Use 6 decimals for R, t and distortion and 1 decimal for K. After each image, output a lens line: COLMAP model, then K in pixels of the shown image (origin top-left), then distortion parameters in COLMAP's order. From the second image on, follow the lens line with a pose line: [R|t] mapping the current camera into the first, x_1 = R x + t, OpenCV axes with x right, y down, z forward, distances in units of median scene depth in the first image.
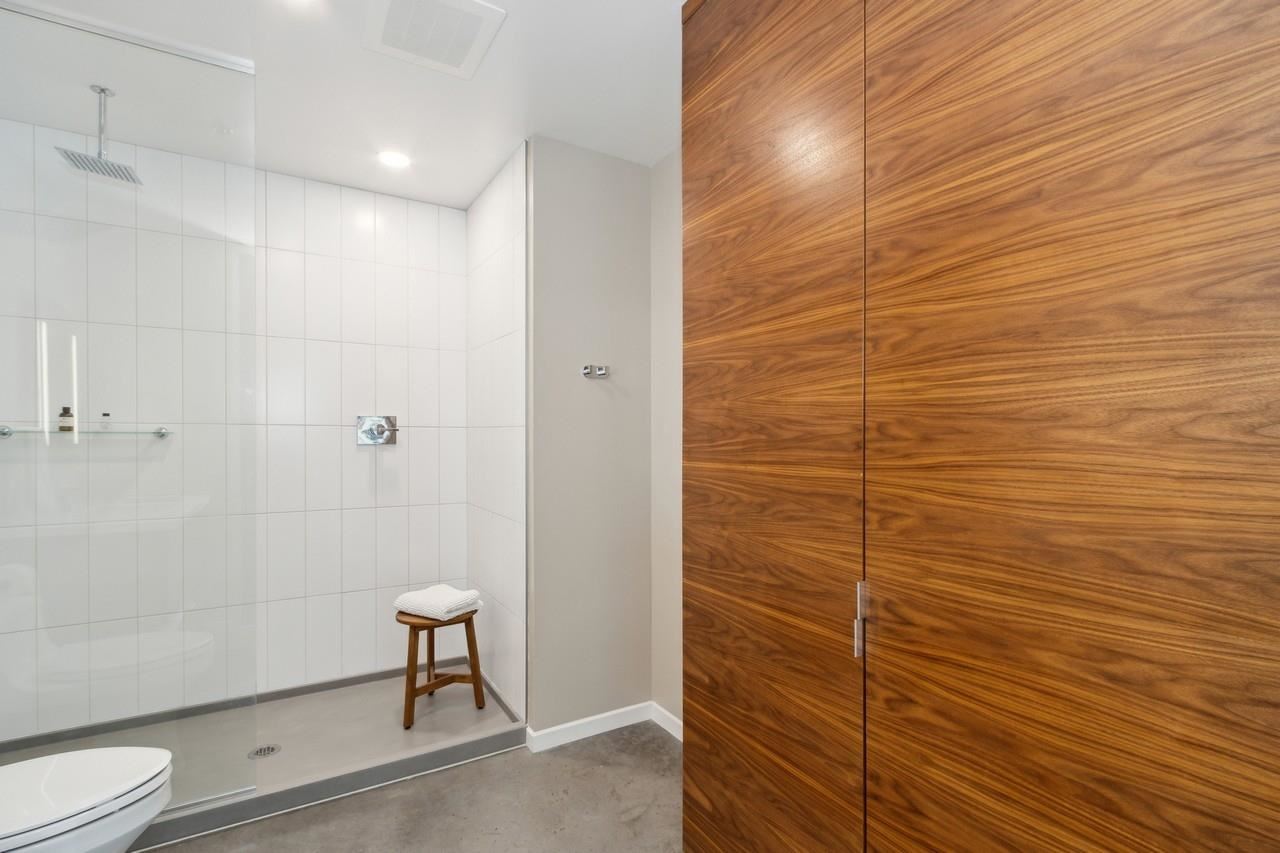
lens RADIAL K [[583.9, 0, 632.9], [0, 583.9, 431.3], [0, 0, 1]] dist [-0.001363, 0.000250]
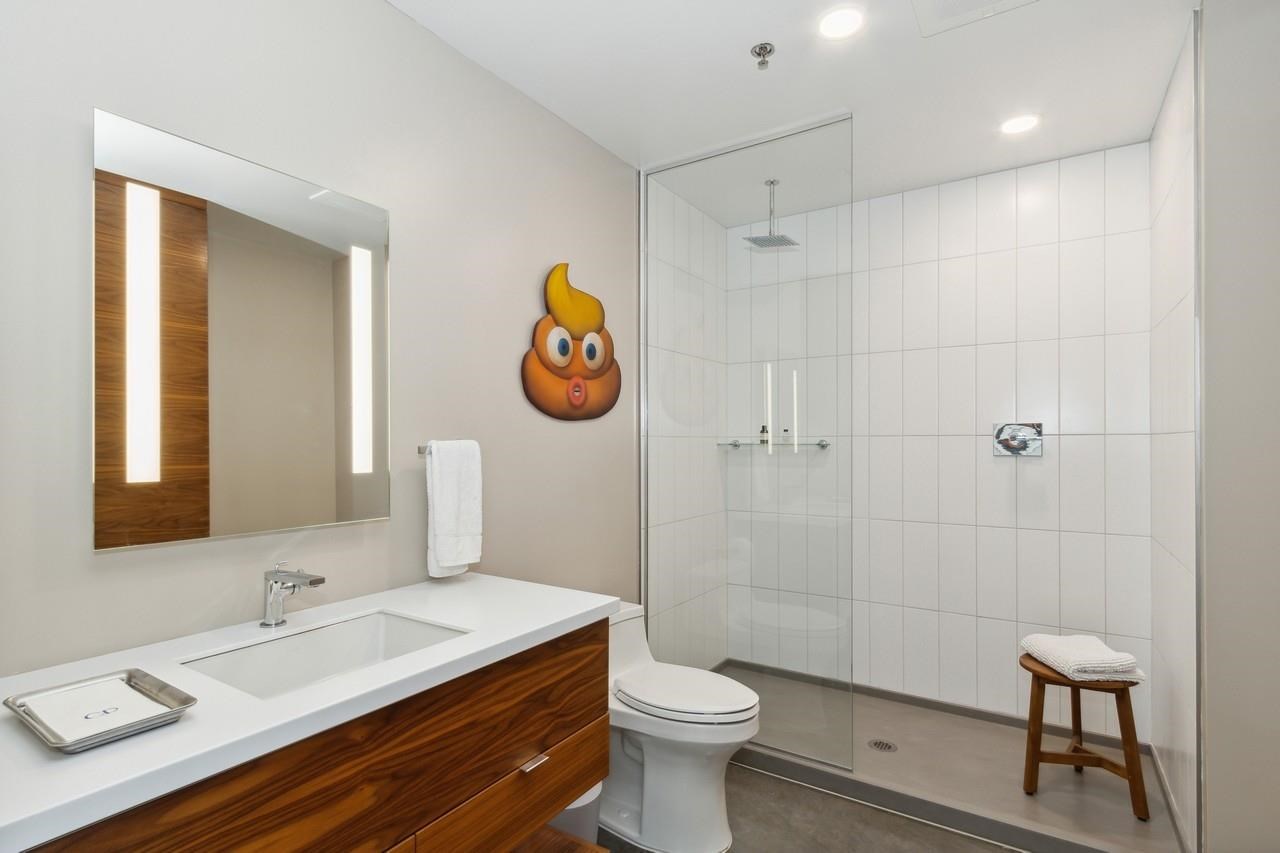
lens RADIAL K [[612.5, 0, 632.1], [0, 612.5, 438.4], [0, 0, 1]] dist [0.012001, -0.002374]
pose [[0.452099, -0.015318, -0.891836, 0.147955], [0.010374, 0.999875, -0.011915, 0.001285], [0.891907, -0.003865, 0.452201, 0.085331]]
